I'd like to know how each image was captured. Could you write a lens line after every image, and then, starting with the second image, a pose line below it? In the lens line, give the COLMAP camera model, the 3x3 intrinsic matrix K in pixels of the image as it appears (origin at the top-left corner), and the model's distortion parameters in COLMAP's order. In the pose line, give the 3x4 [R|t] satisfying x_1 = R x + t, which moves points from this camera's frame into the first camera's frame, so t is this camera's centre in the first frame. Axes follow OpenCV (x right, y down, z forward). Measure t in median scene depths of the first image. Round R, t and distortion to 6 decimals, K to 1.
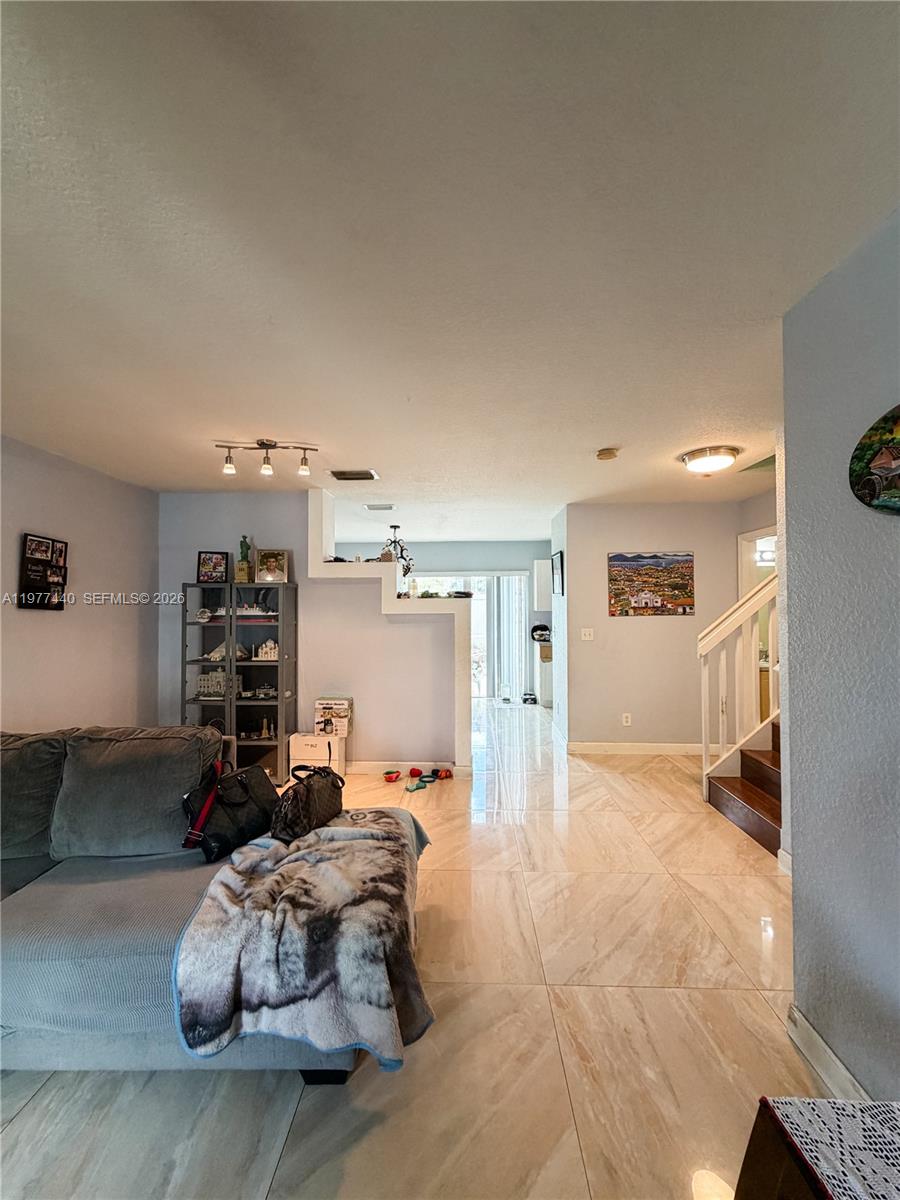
lens RADIAL K [[477.3, 0, 453.4], [0, 477.3, 595.0], [0, 0, 1]] dist [-0.000440, 0.000193]
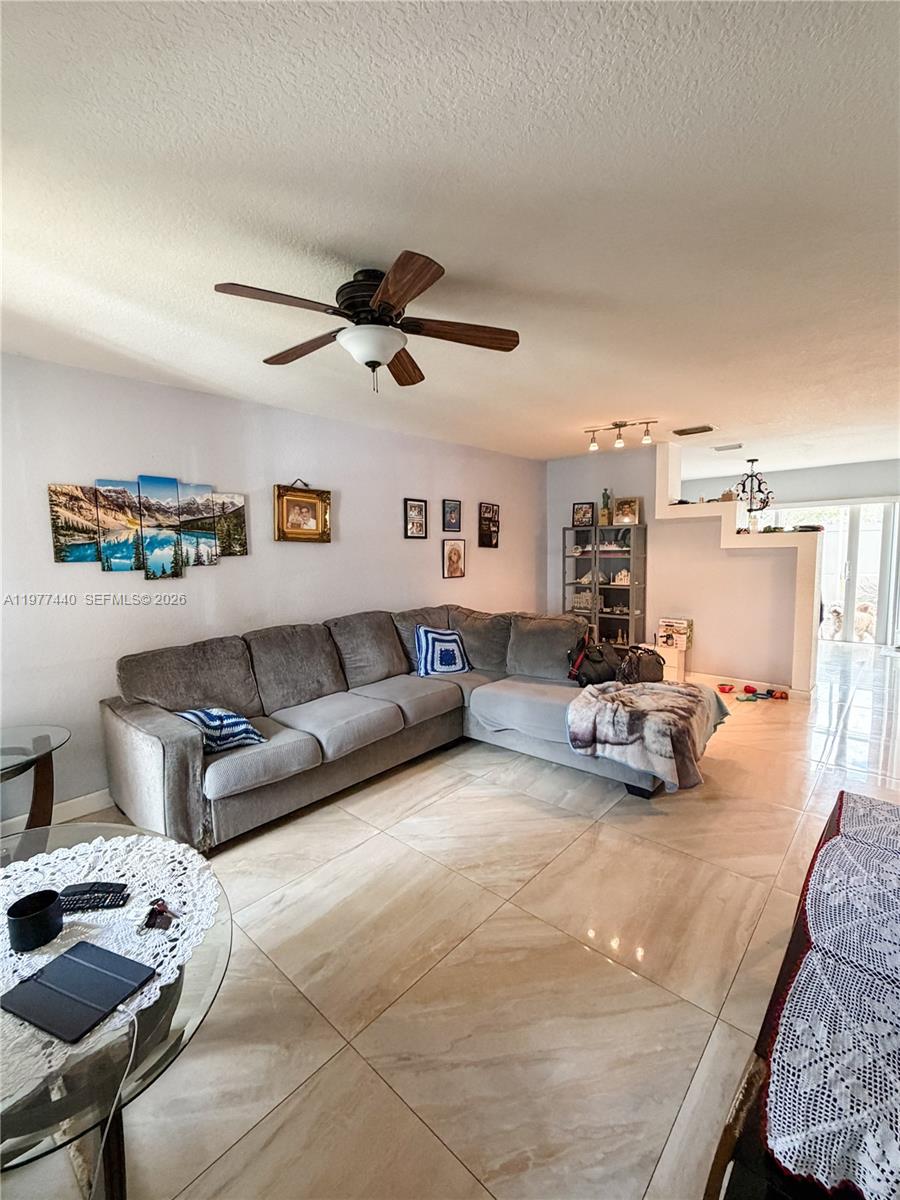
lens RADIAL K [[477.3, 0, 453.4], [0, 477.3, 595.0], [0, 0, 1]] dist [-0.000440, 0.000193]
pose [[0.745050, 0.055125, -0.664727, 0.192279], [0.033118, 0.992293, 0.119408, -0.009056], [0.666186, -0.110979, 0.737482, -0.383562]]
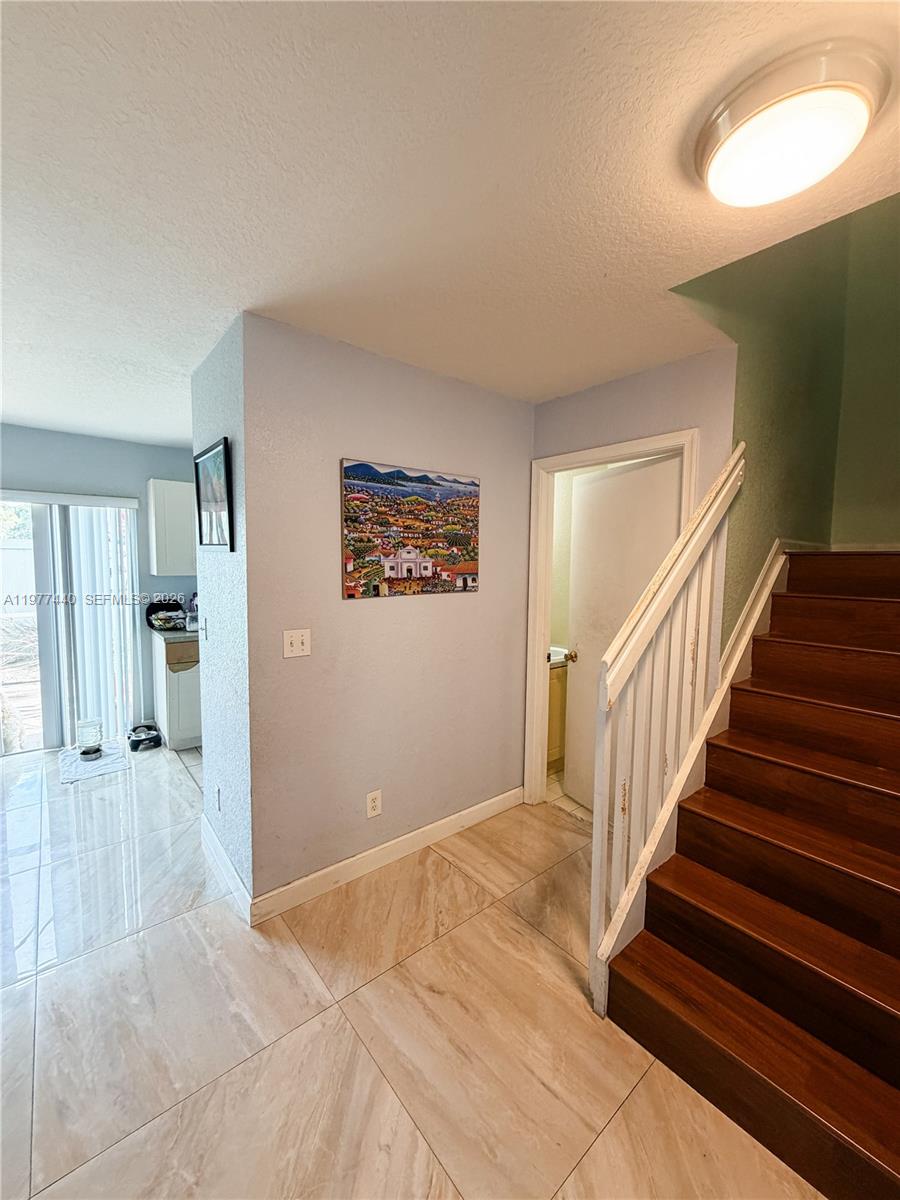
lens RADIAL K [[477.3, 0, 453.4], [0, 477.3, 595.0], [0, 0, 1]] dist [-0.000440, 0.000193]
pose [[0.743430, -0.036019, 0.667843, 0.093863], [-0.030197, 0.995723, 0.087317, -0.002390], [-0.668131, -0.085082, 0.739163, 0.560097]]
